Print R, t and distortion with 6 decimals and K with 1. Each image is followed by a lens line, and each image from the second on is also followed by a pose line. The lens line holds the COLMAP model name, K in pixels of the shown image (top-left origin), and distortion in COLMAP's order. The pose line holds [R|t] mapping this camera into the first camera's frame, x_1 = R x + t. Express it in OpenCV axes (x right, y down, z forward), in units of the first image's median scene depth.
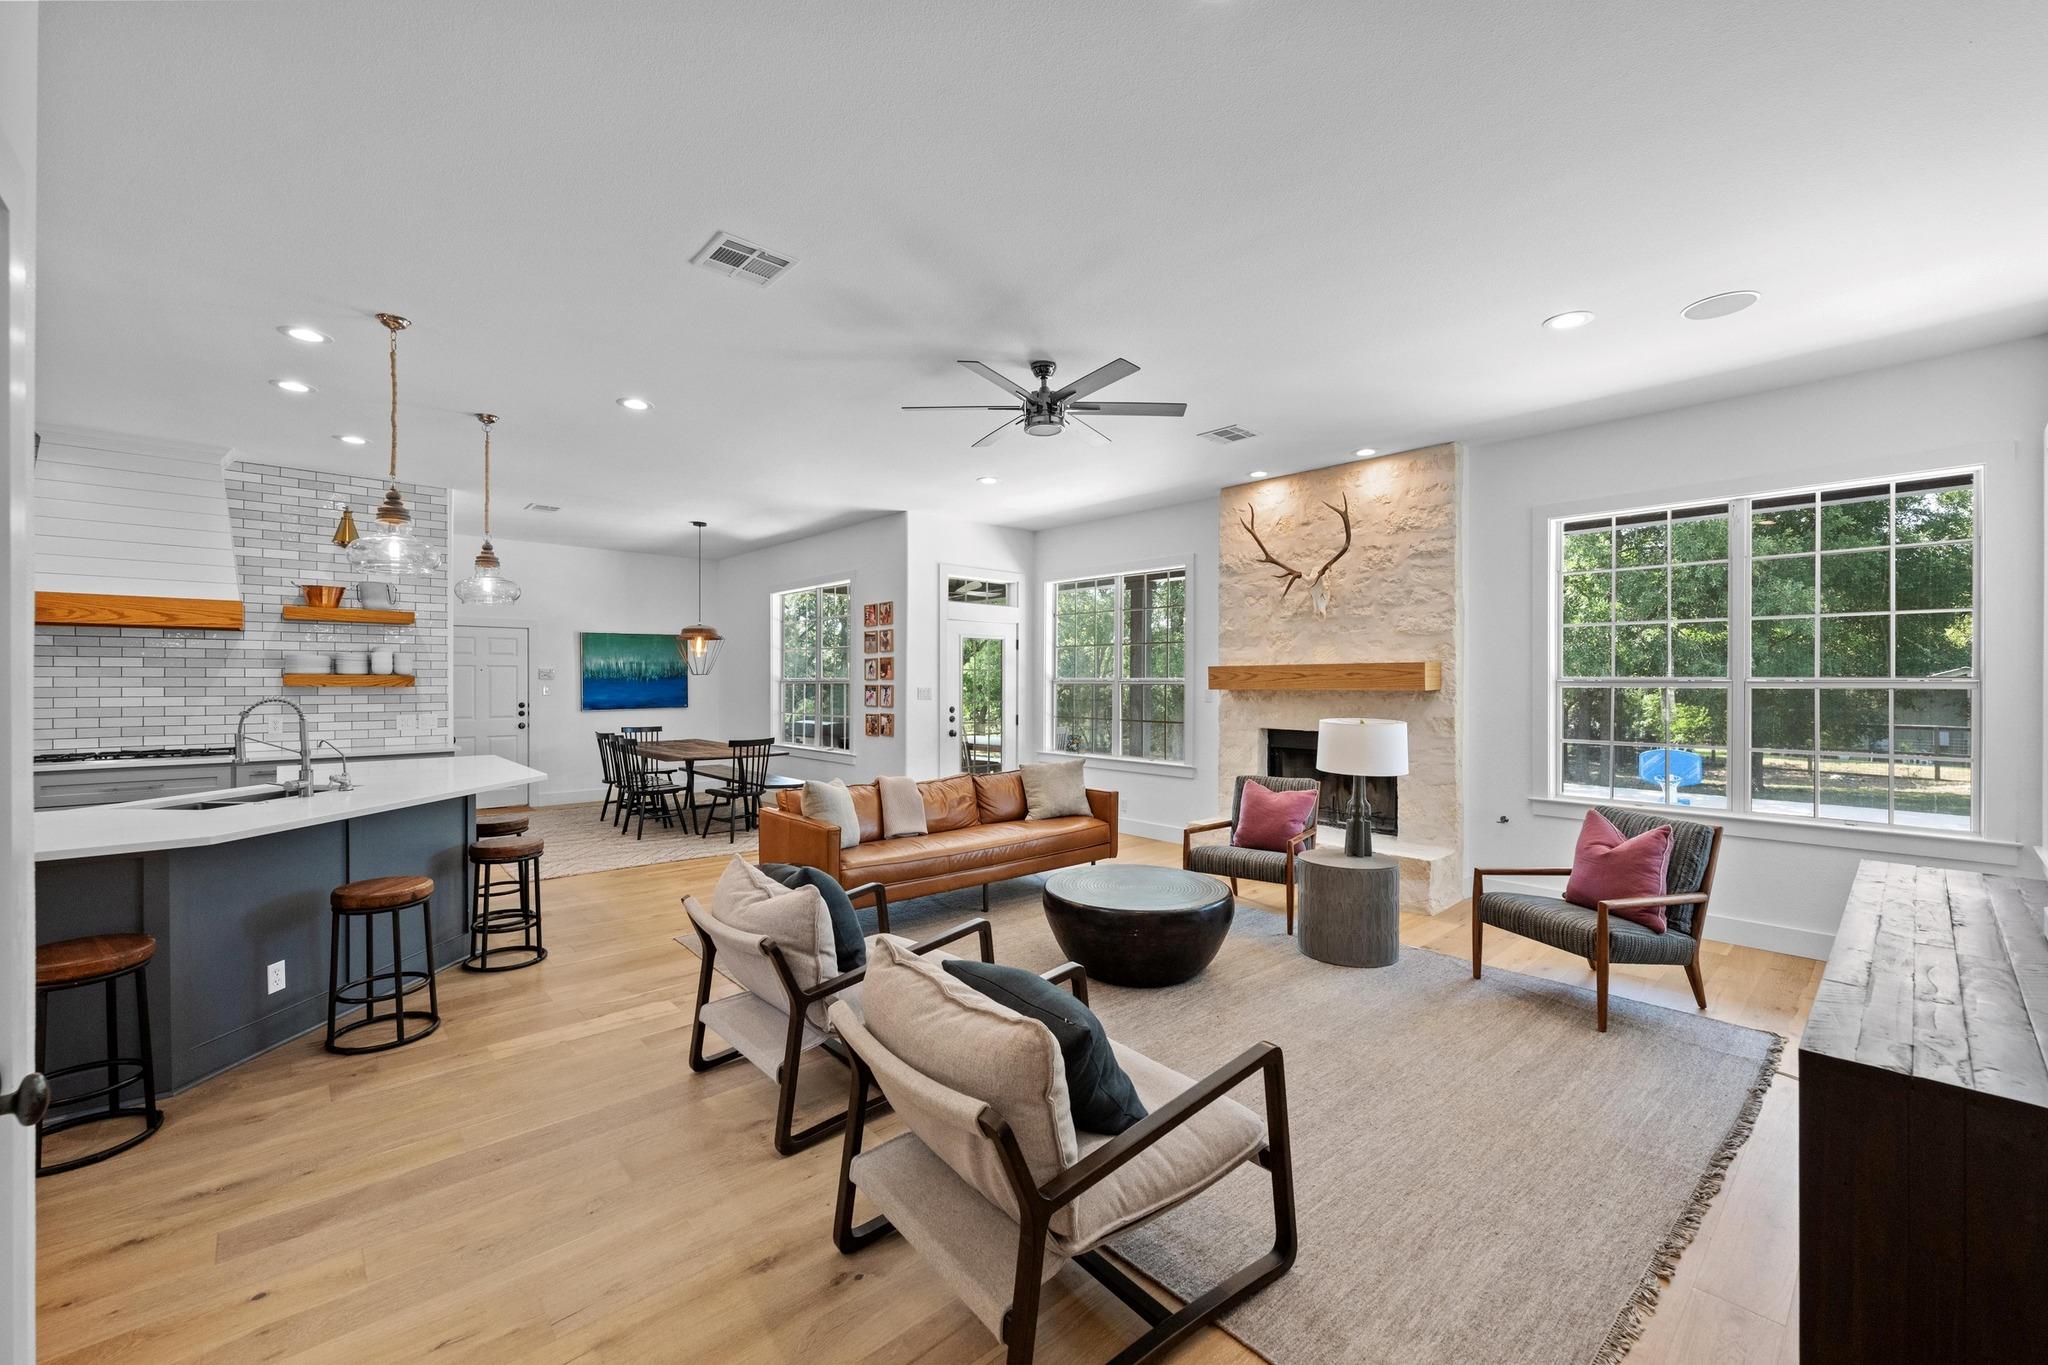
lens RADIAL K [[819.6, 0, 1026.0], [0, 819.6, 686.2], [0, 0, 1]] dist [-0.002059, -0.000055]
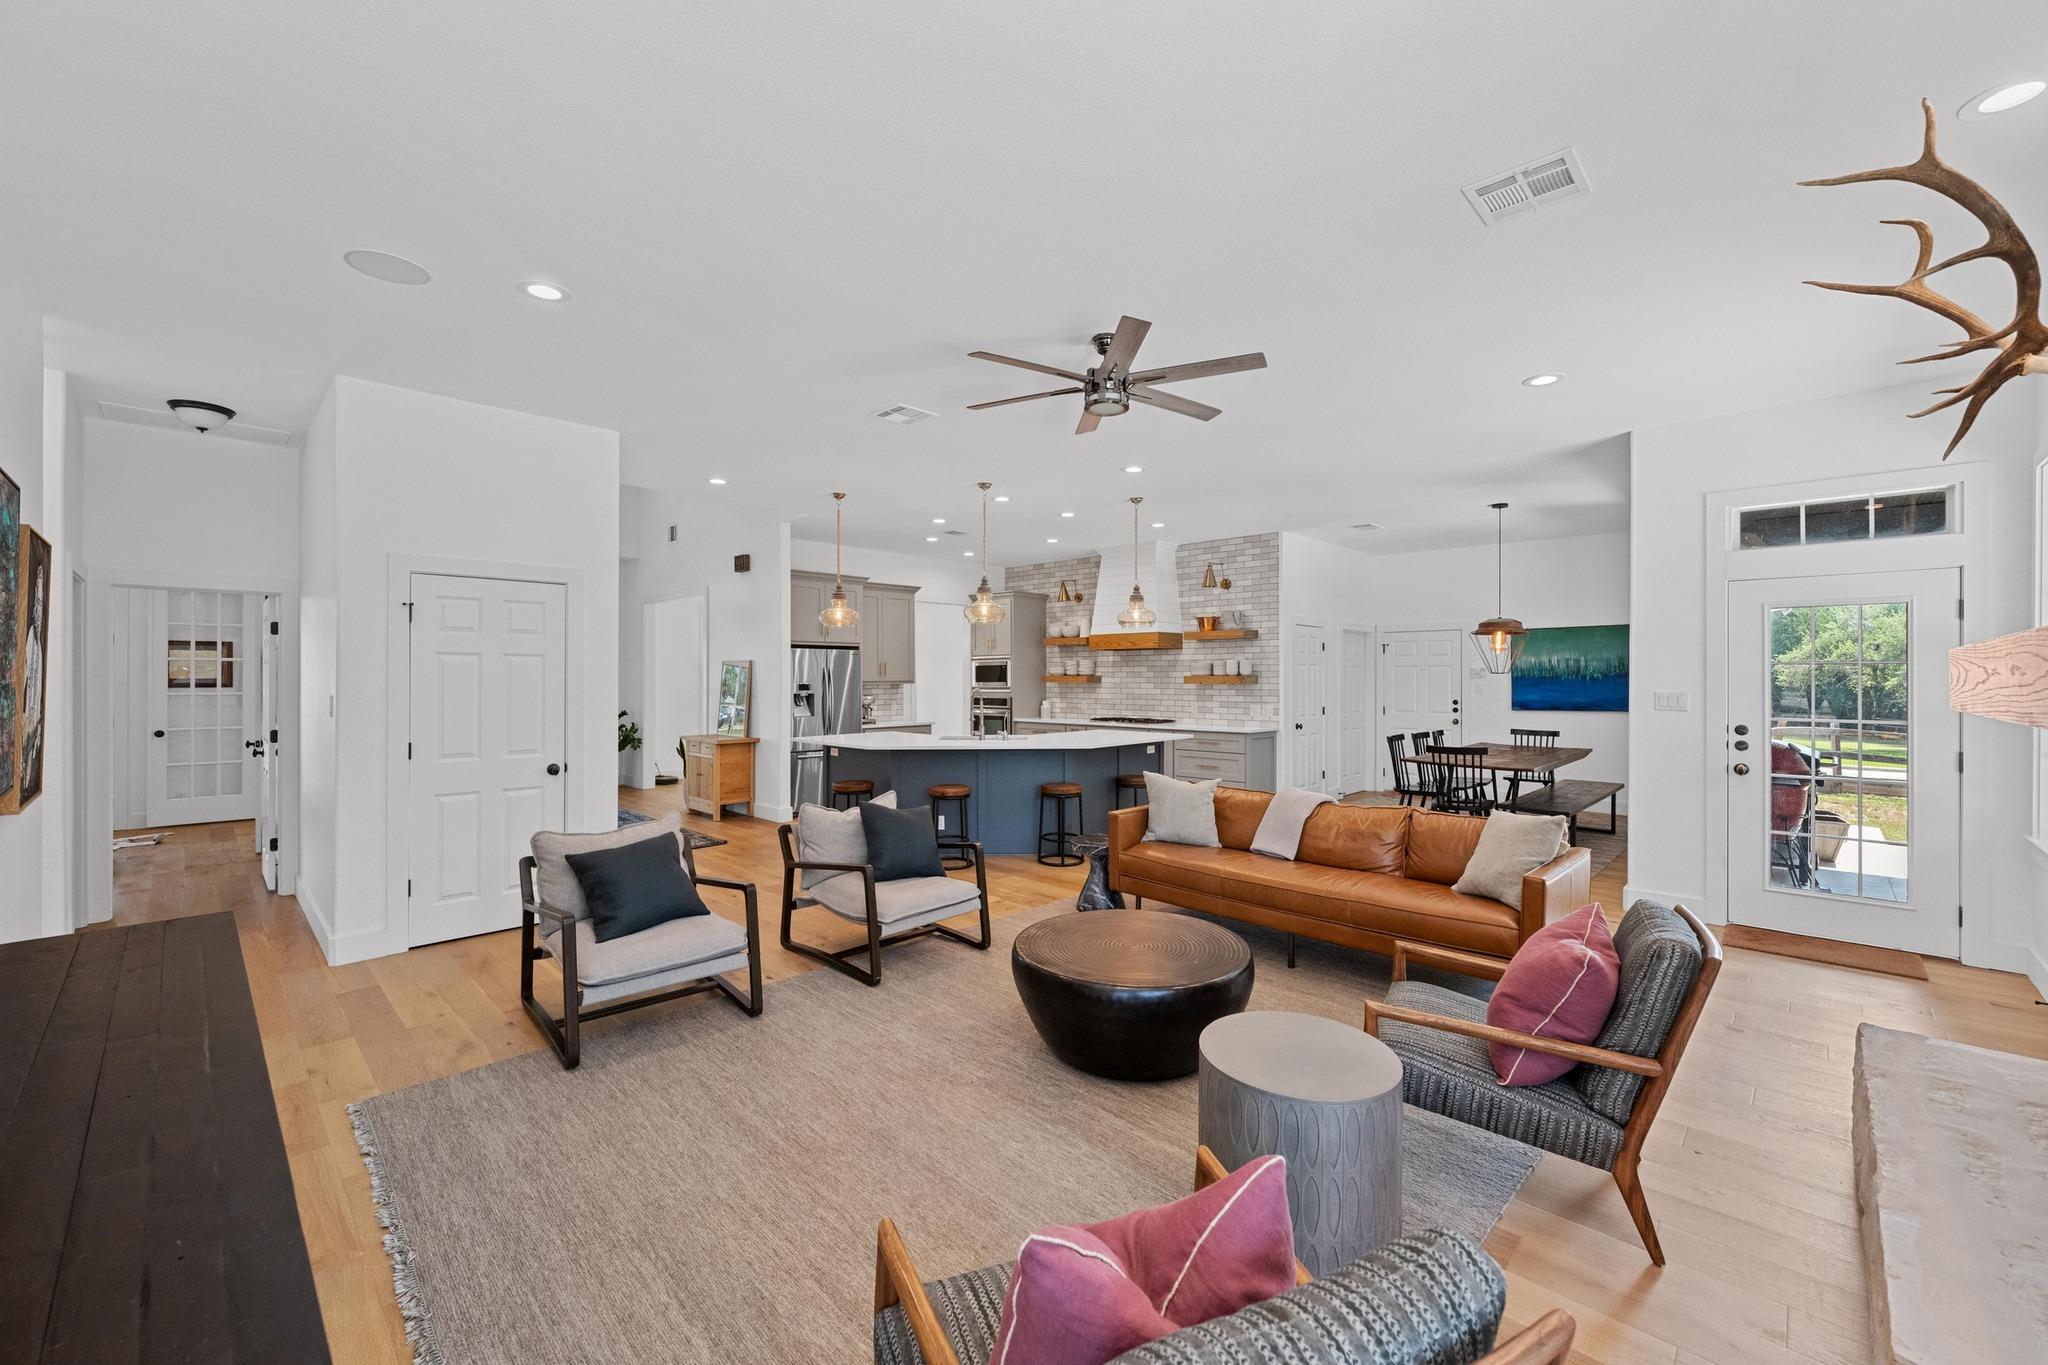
lens RADIAL K [[810.8, 0, 1024.9], [0, 810.8, 679.2], [0, 0, 1]] dist [-0.001370, -0.000575]
pose [[0.060716, 0.002820, -0.998151, 0.593883], [-0.005827, 0.999980, 0.002471, -0.008886], [0.998138, 0.005666, 0.060732, 0.555678]]
